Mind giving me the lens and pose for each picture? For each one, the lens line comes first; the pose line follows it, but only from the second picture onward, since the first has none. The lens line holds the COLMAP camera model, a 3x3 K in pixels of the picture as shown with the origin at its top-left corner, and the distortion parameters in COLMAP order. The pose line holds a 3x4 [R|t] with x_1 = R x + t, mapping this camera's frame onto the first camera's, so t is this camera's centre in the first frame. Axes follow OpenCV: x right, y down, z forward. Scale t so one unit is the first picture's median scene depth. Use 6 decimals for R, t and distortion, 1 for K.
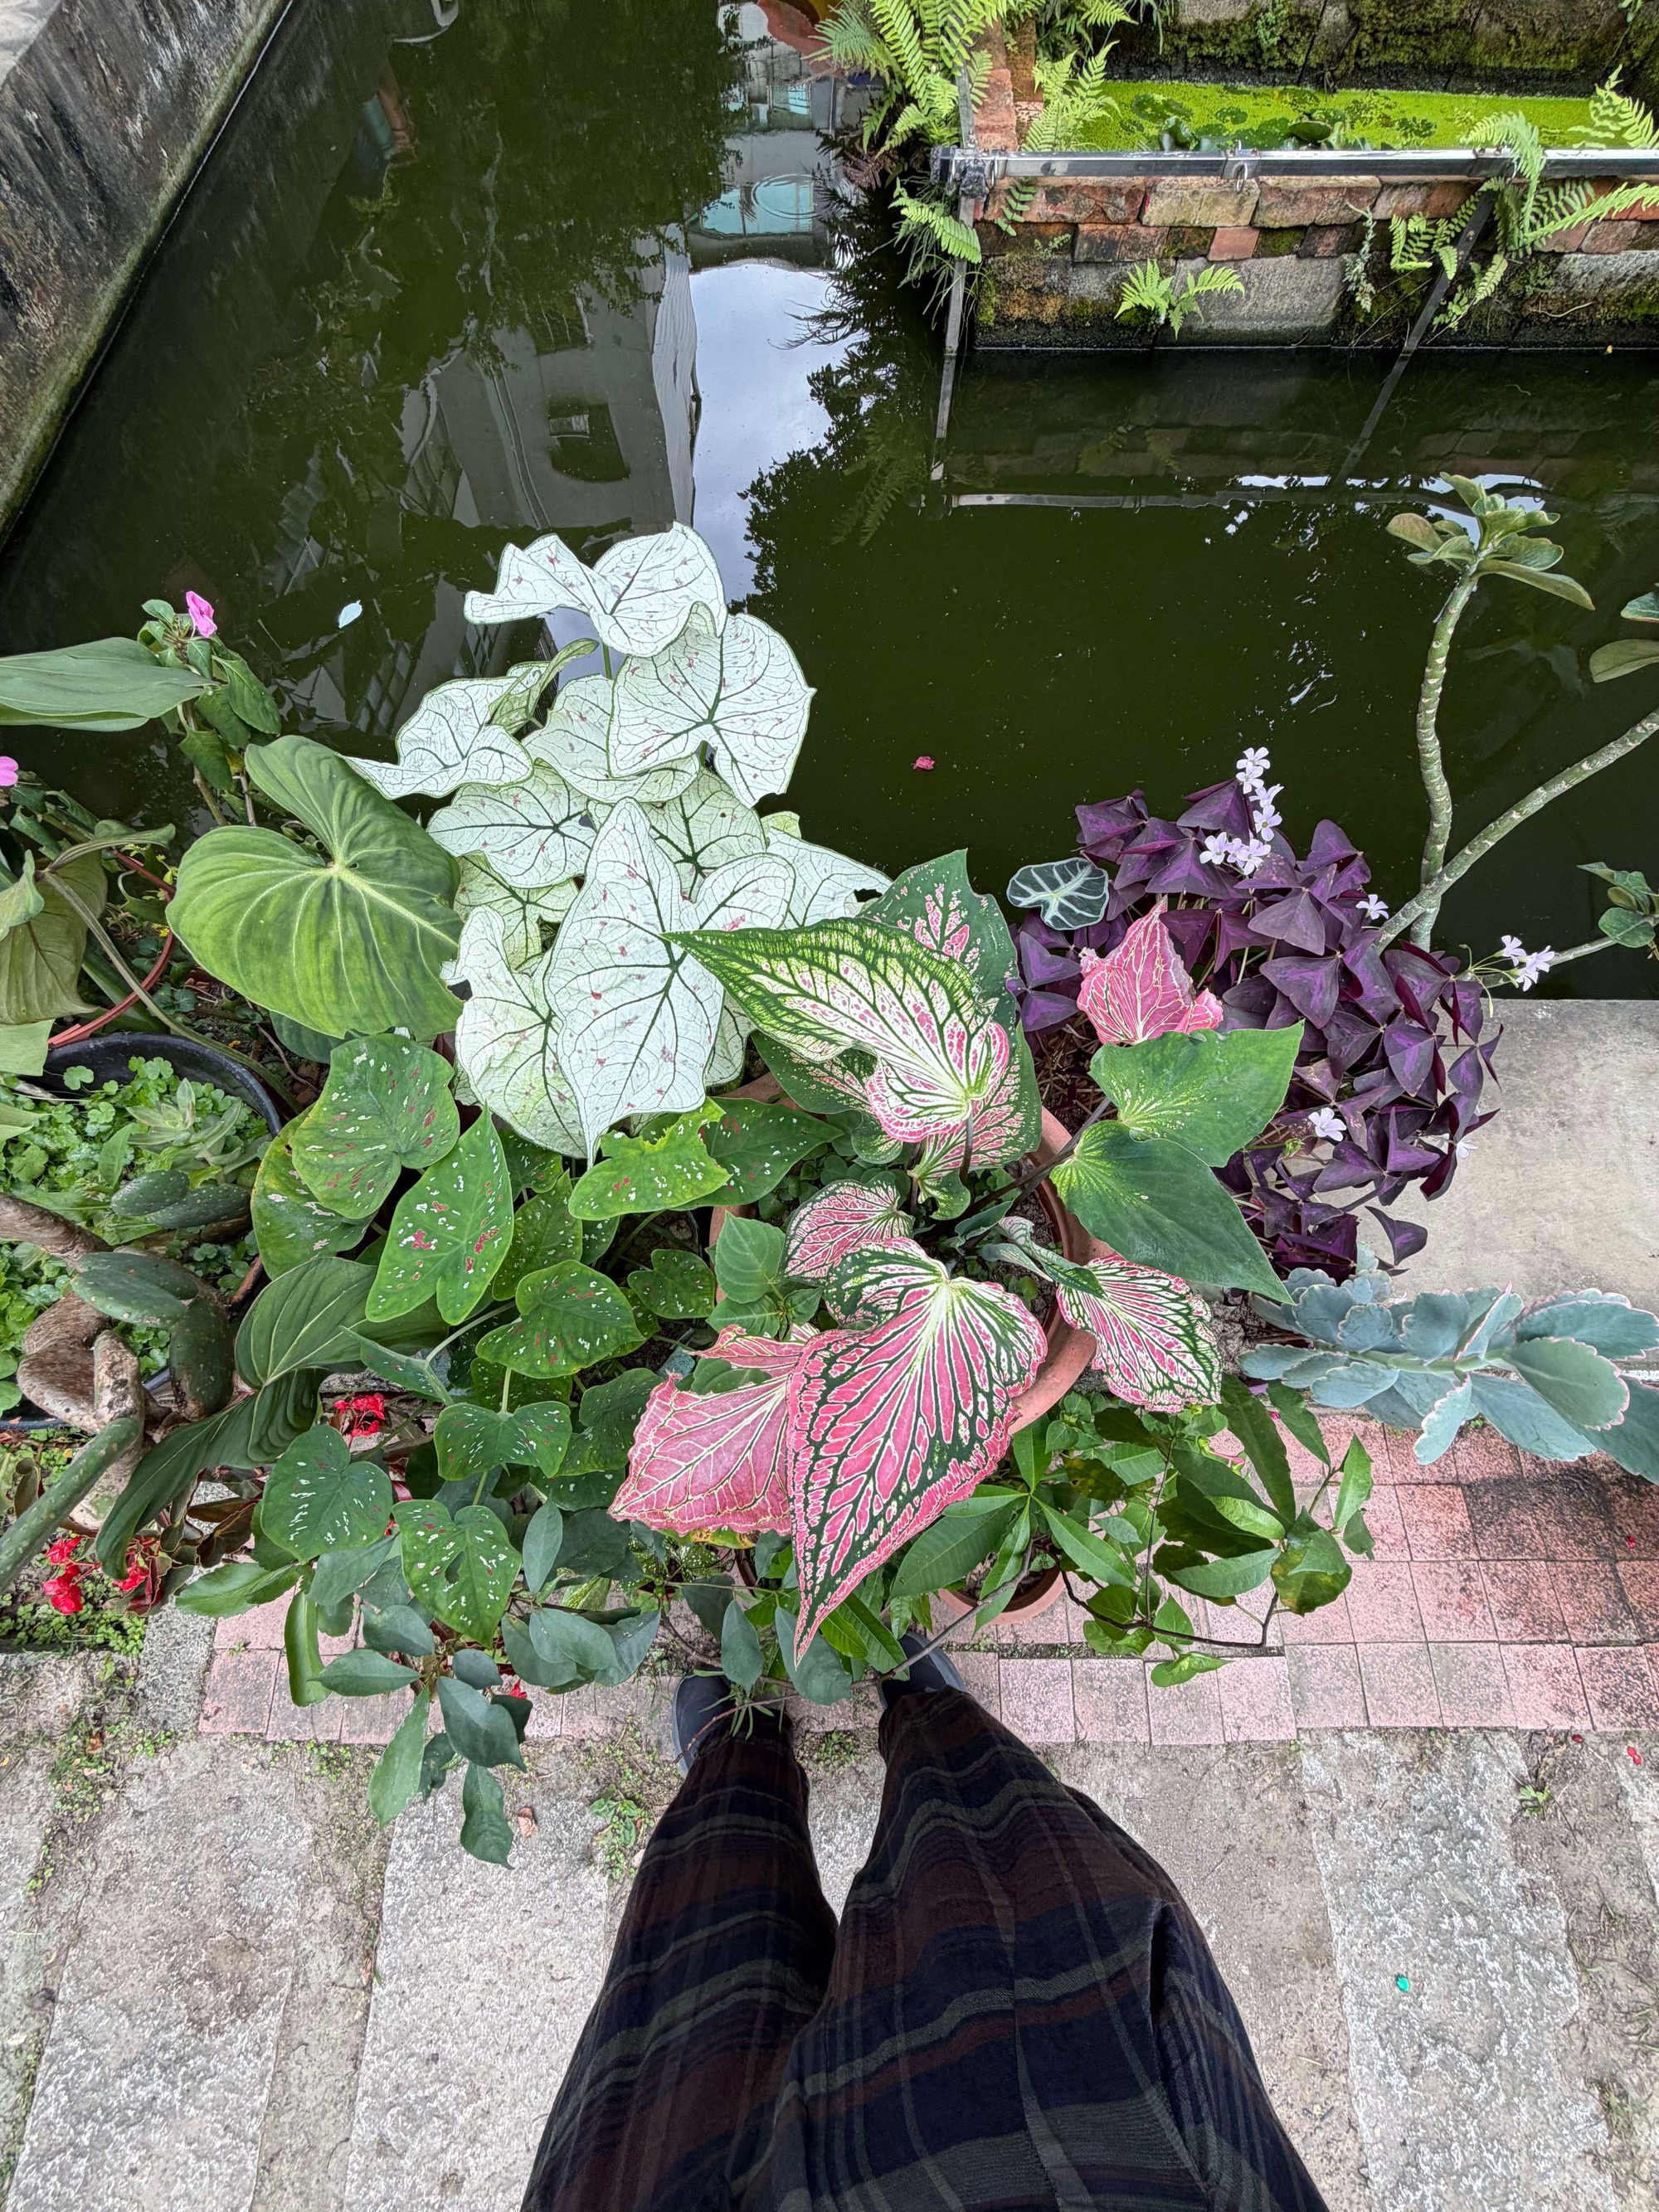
lens RADIAL K [[885.5, 0, 830.2], [0, 885.5, 1103.8], [0, 0, 1]] dist [0.004686, 0.001446]
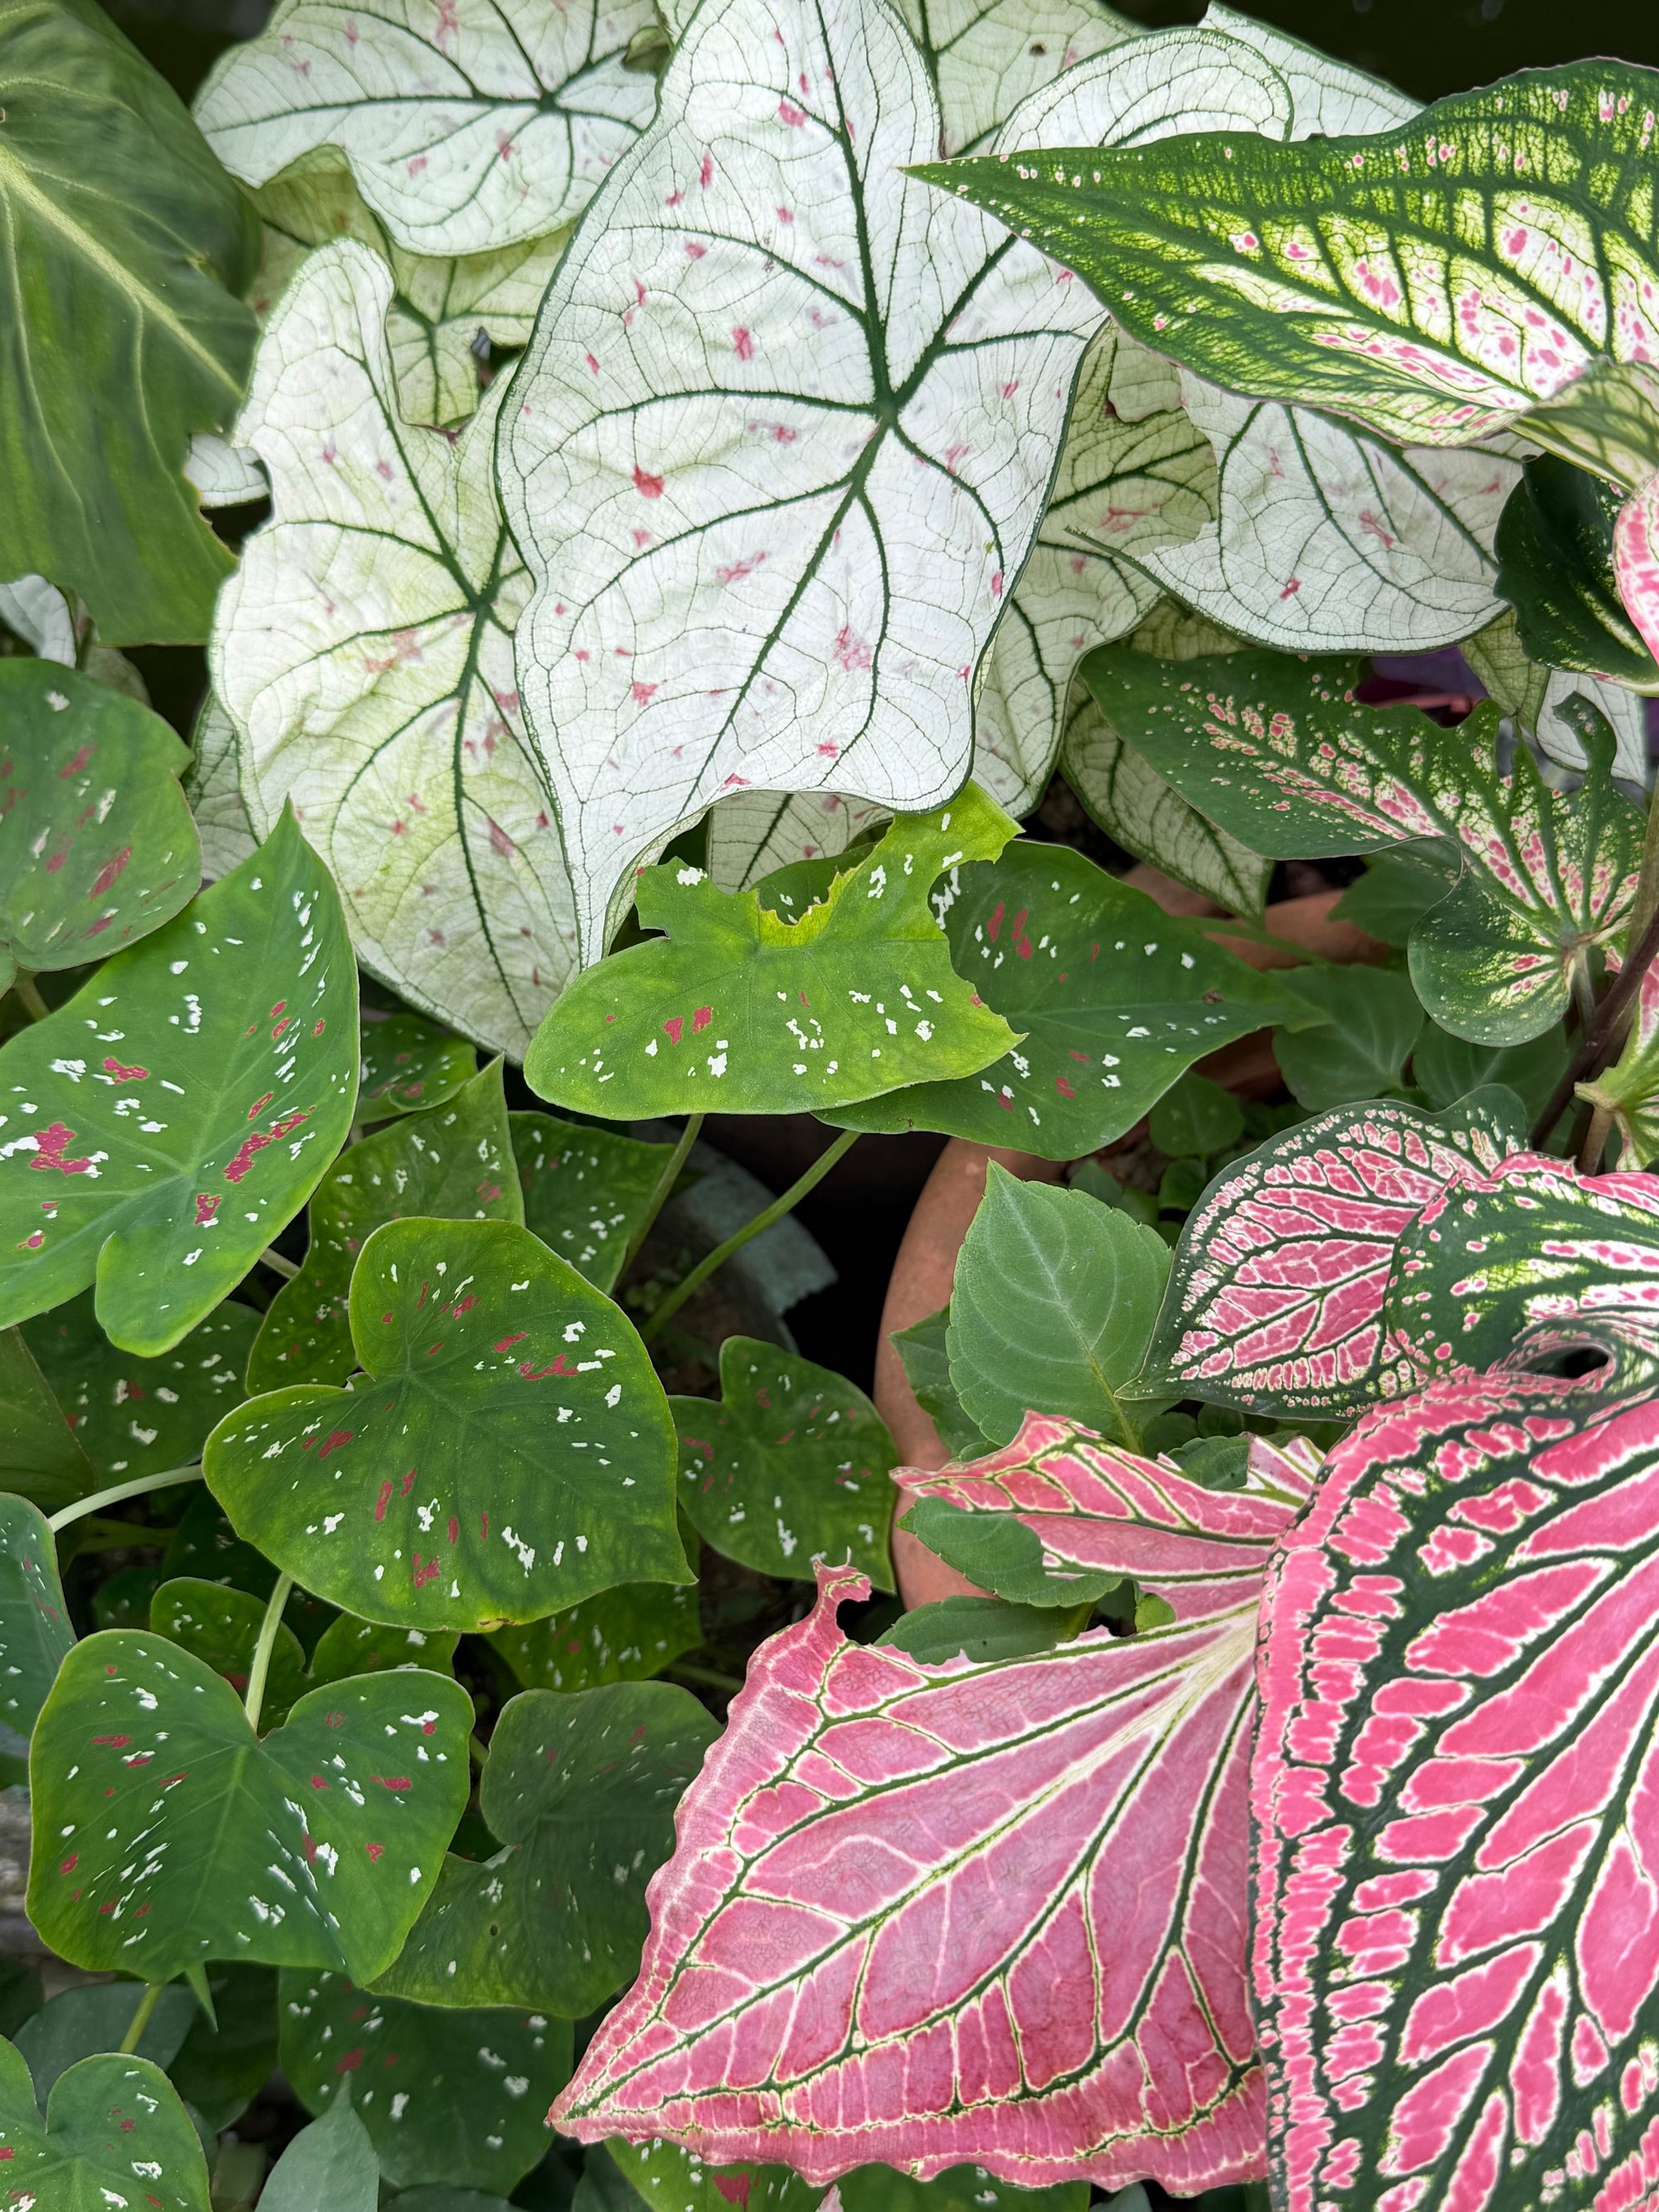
lens RADIAL K [[2275.3, 0, 830.7], [0, 2275.3, 1107.4], [0, 0, 1]] dist [0.028314, 0.000000]
pose [[0.994578, 0.057661, -0.086548, -0.126030], [-0.069353, 0.987886, -0.138820, 0.259731], [0.077495, 0.144070, 0.986528, 0.226827]]
